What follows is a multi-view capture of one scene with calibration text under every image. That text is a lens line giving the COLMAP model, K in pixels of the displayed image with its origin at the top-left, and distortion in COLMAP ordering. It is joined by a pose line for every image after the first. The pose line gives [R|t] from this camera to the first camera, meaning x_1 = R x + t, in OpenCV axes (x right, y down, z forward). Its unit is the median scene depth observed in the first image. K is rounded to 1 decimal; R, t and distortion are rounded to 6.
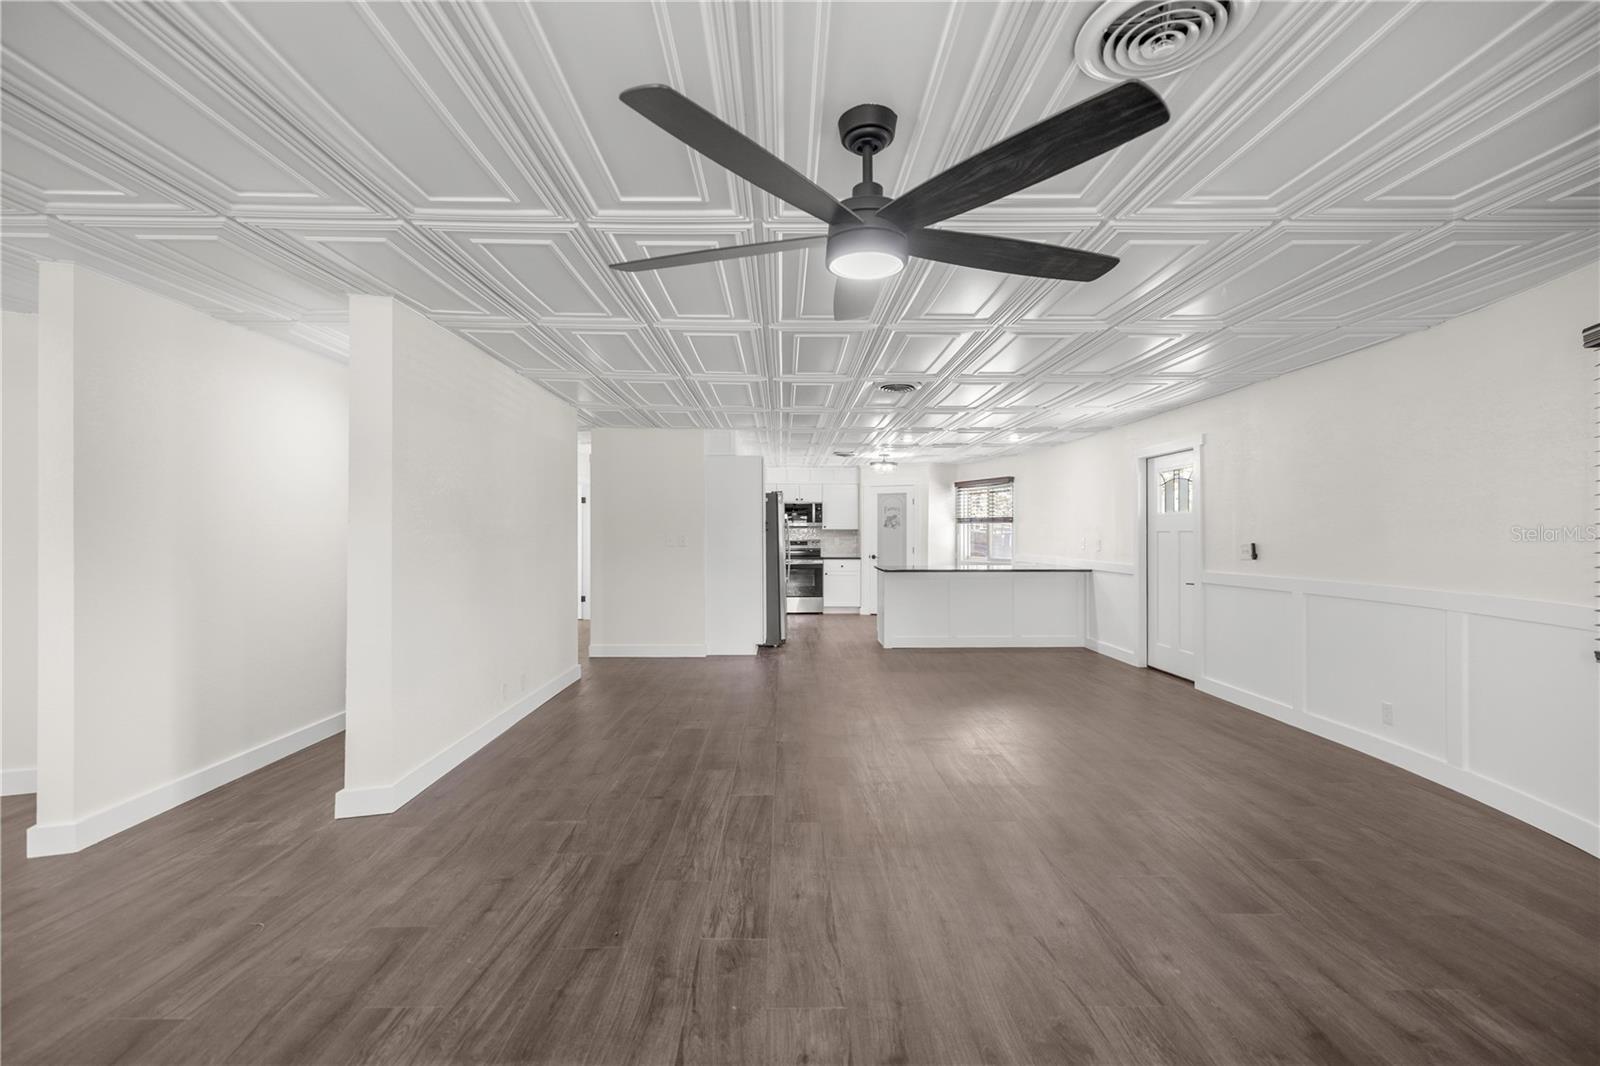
lens RADIAL K [[676.1, 0, 799.1], [0, 676.1, 538.5], [0, 0, 1]] dist [0.001245, -0.000244]
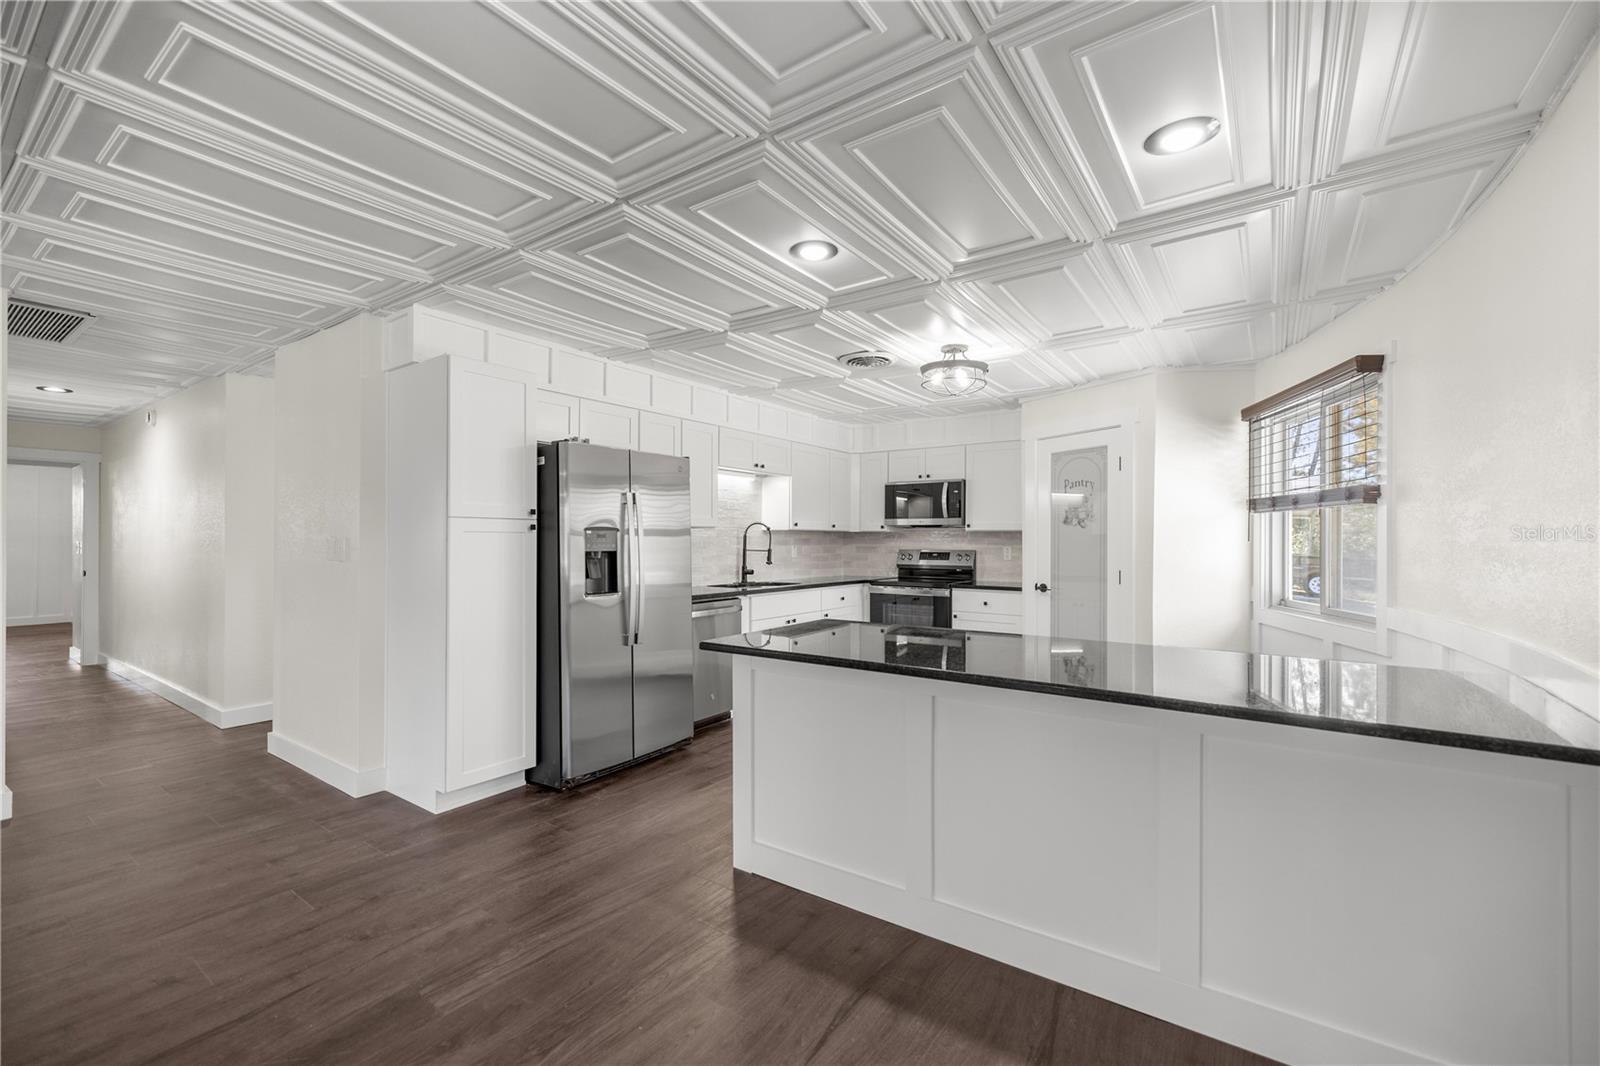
lens RADIAL K [[676.1, 0, 798.5], [0, 676.1, 541.8], [0, 0, 1]] dist [0.001245, -0.000244]
pose [[0.795227, 0.005025, -0.606291, 0.257220], [-0.009636, 0.999944, -0.004351, -0.001229], [0.606236, 0.009302, 0.795231, 0.519386]]
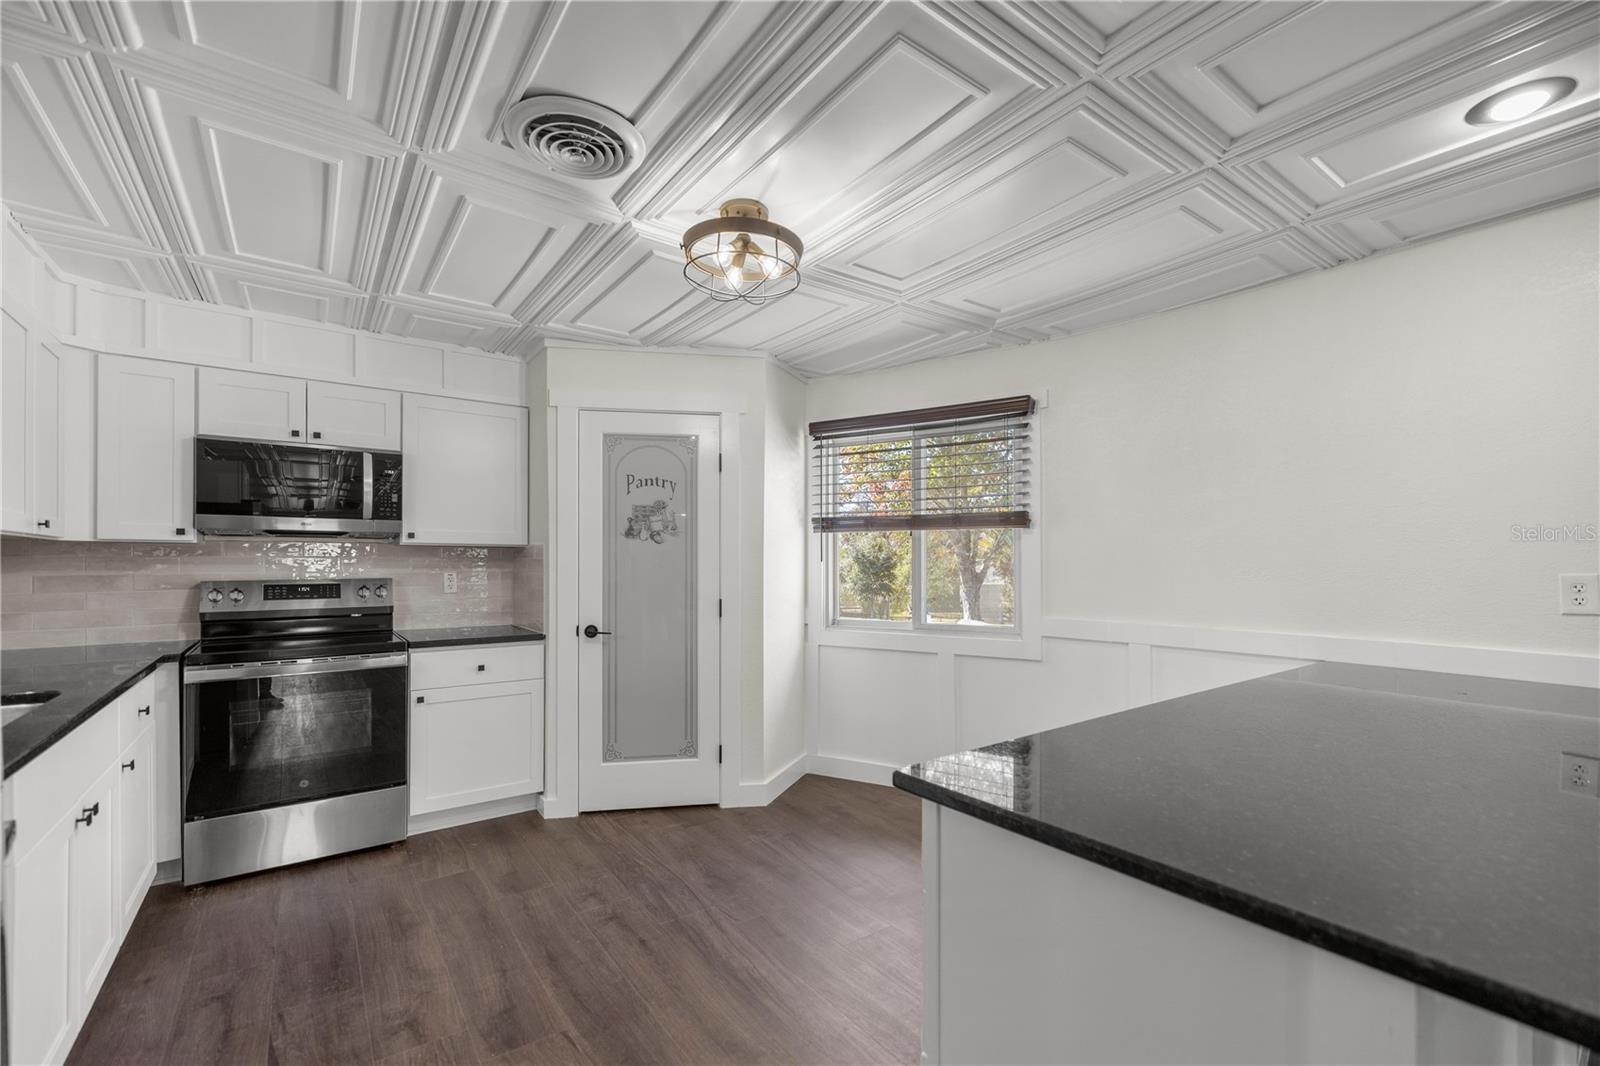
lens RADIAL K [[676.1, 0, 784.0], [0, 676.1, 560.4], [0, 0, 1]] dist [0.001245, -0.000244]
pose [[0.828933, 0.003432, 0.559337, 0.008091], [0.004476, 0.999908, -0.012768, -0.001609], [-0.559330, 0.013088, 0.828842, 0.681648]]
